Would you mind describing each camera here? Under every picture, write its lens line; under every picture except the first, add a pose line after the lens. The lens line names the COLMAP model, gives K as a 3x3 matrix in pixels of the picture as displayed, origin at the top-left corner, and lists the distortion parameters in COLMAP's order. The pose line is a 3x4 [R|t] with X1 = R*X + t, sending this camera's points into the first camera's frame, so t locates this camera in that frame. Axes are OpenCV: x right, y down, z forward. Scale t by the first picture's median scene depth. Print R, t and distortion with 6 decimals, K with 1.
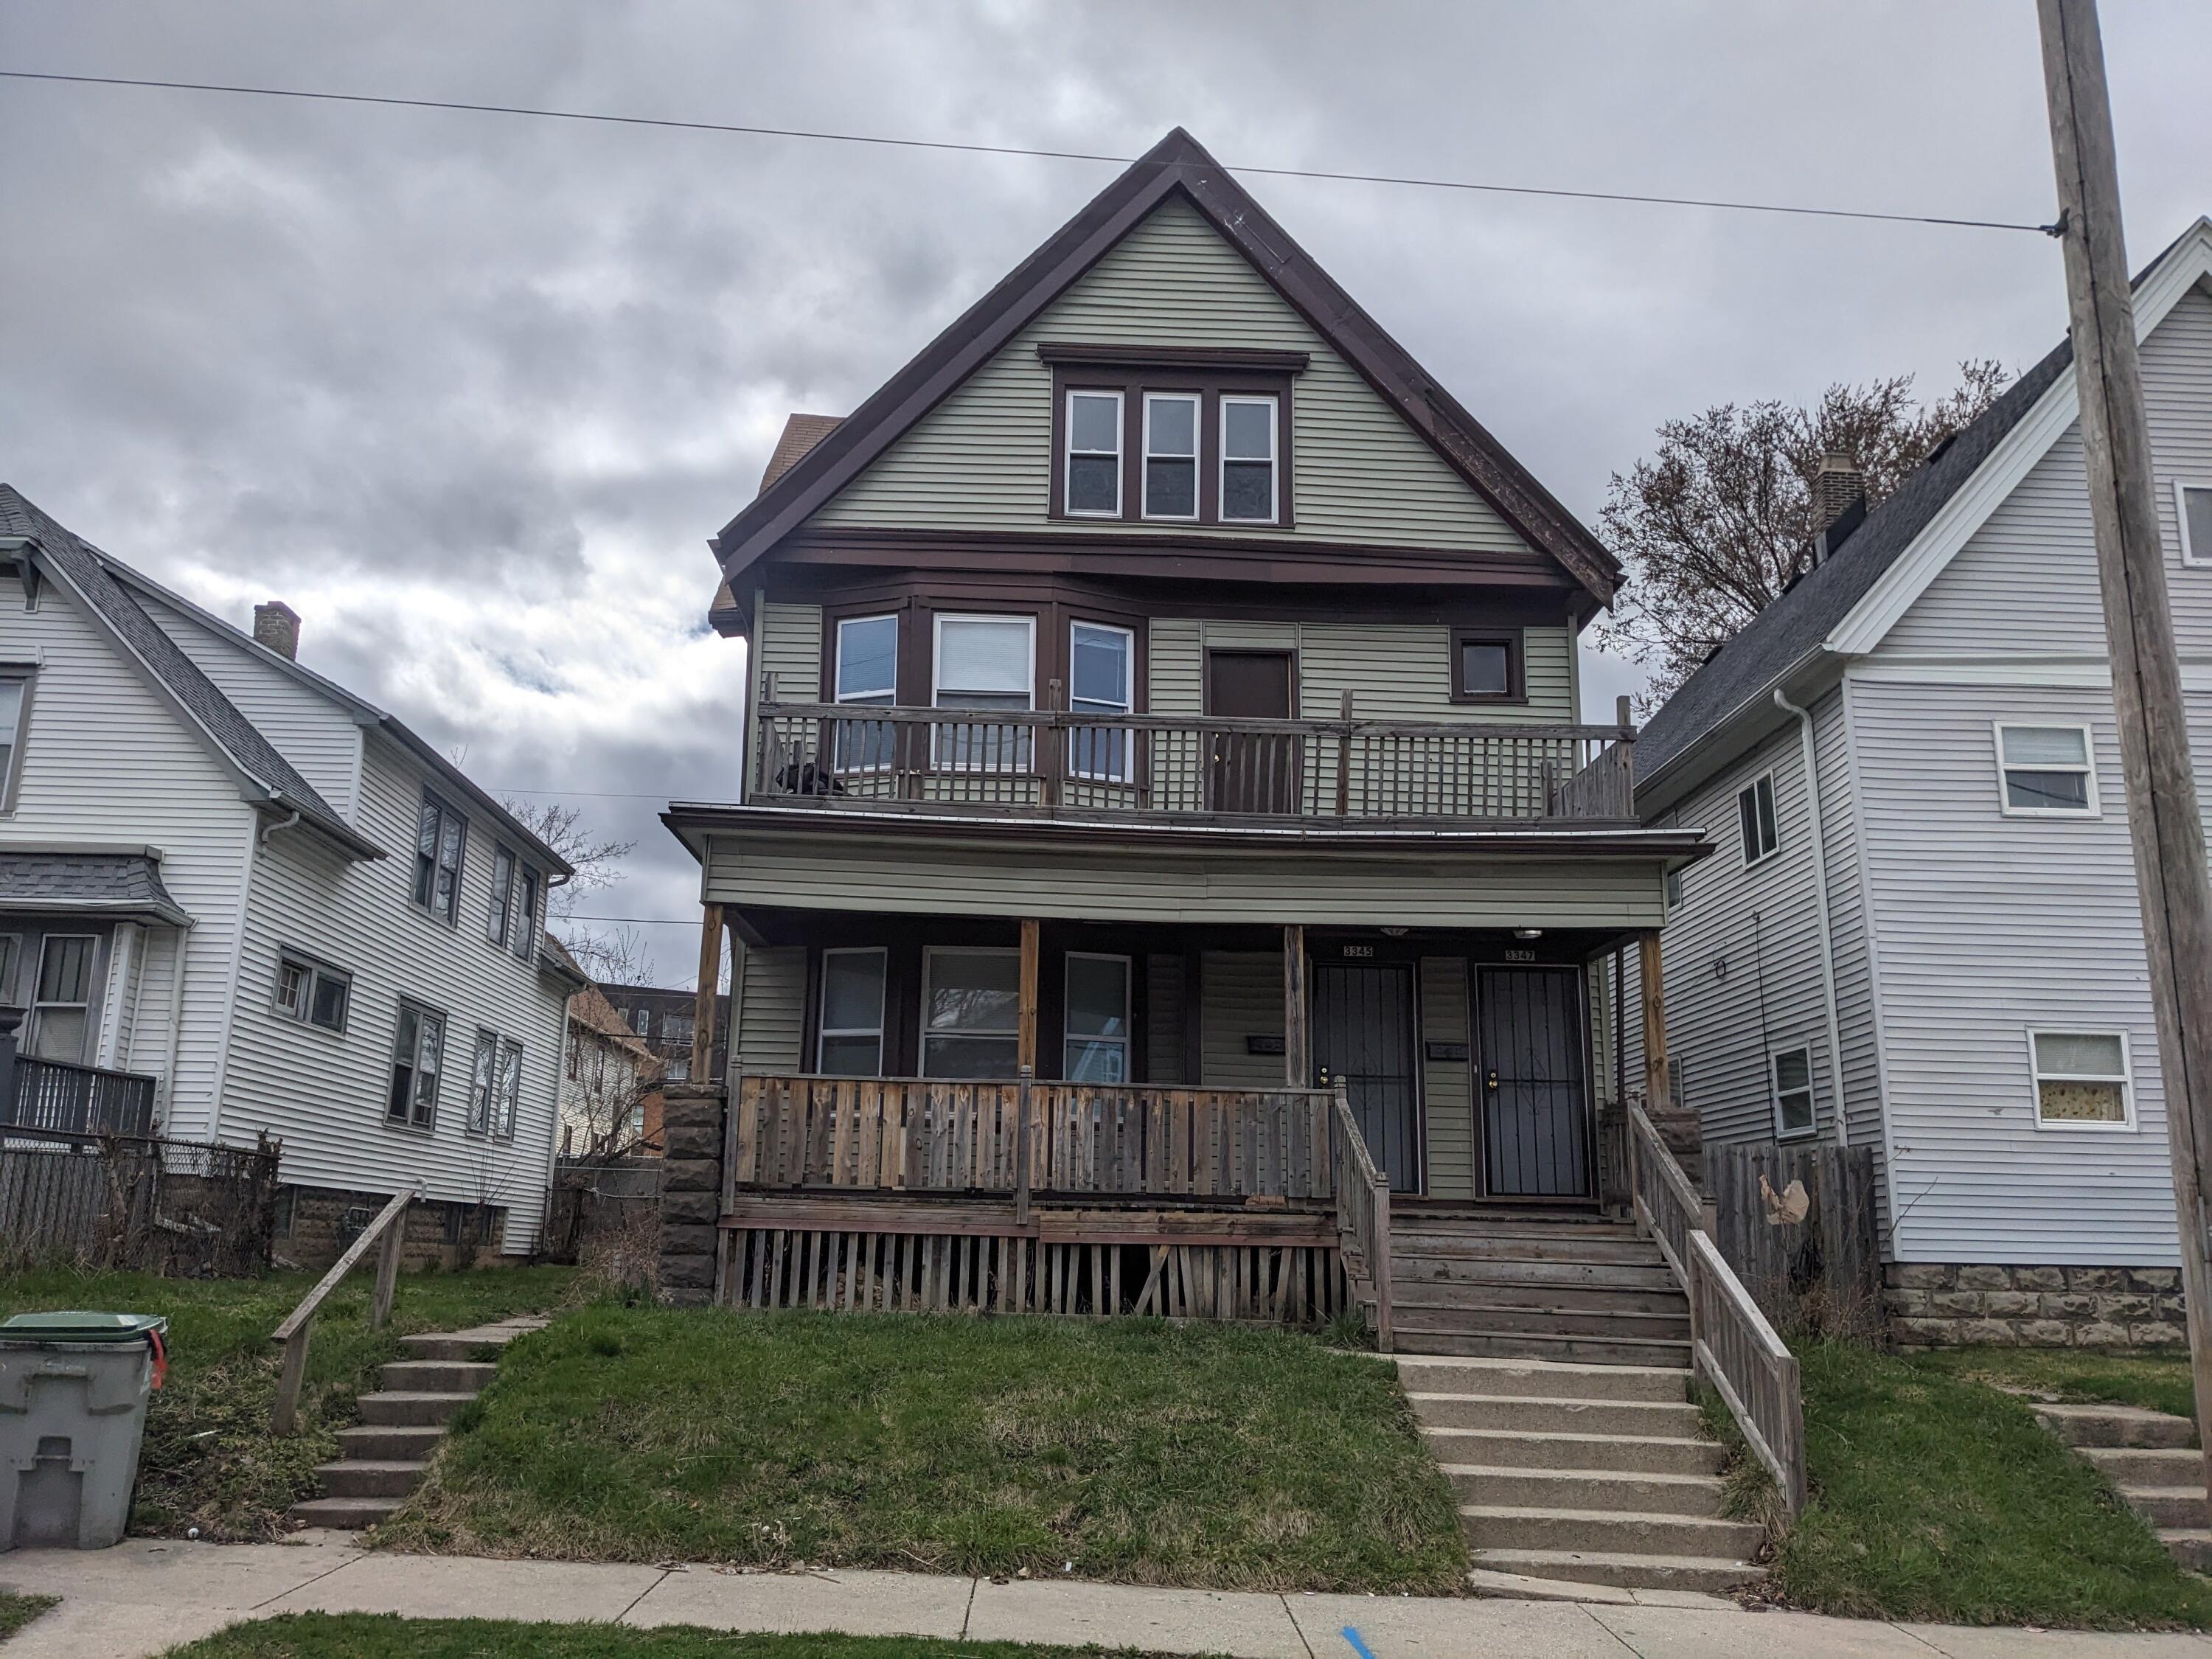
lens RADIAL K [[1747.4, 0, 1104.9], [0, 1747.4, 846.3], [0, 0, 1]] dist [0.044063, -0.052808]
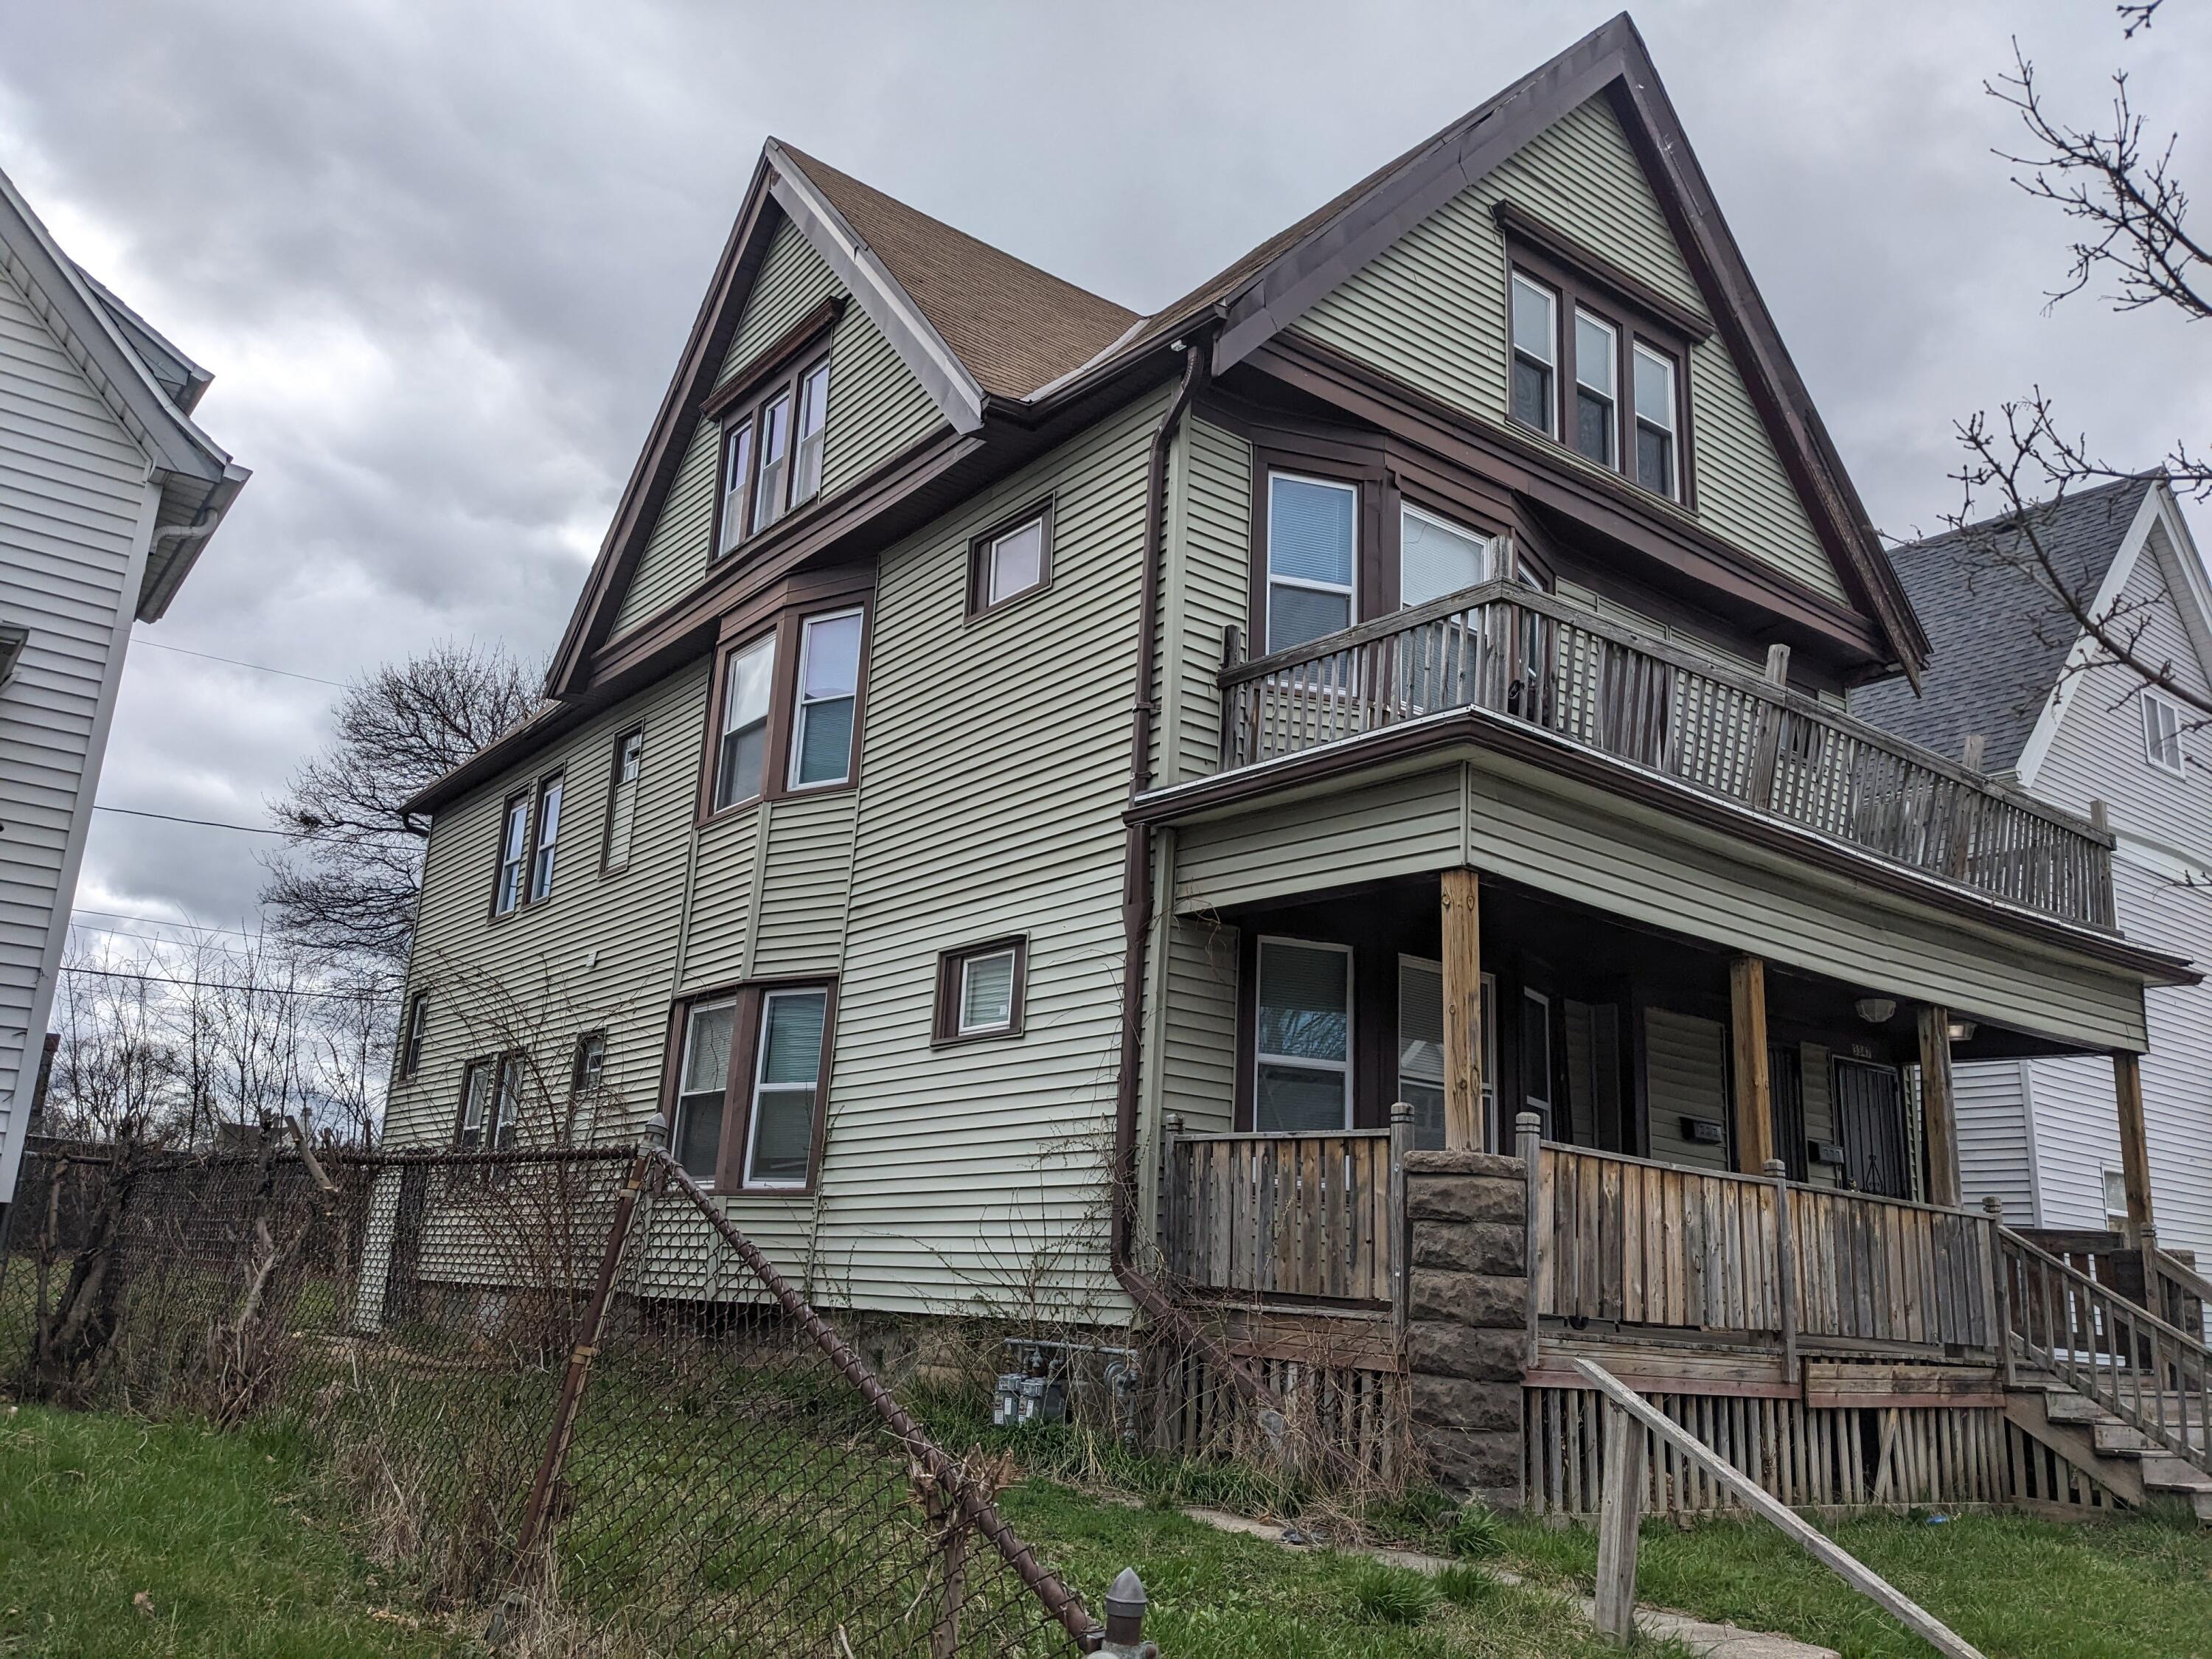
lens RADIAL K [[1747.4, 0, 1107.9], [0, 1747.4, 812.7], [0, 0, 1]] dist [0.044063, -0.052808]
pose [[0.813274, 0.178516, 0.553820, -0.710716], [-0.172224, 0.982980, -0.063941, 0.078096], [-0.555809, -0.043380, 0.830177, 0.551164]]
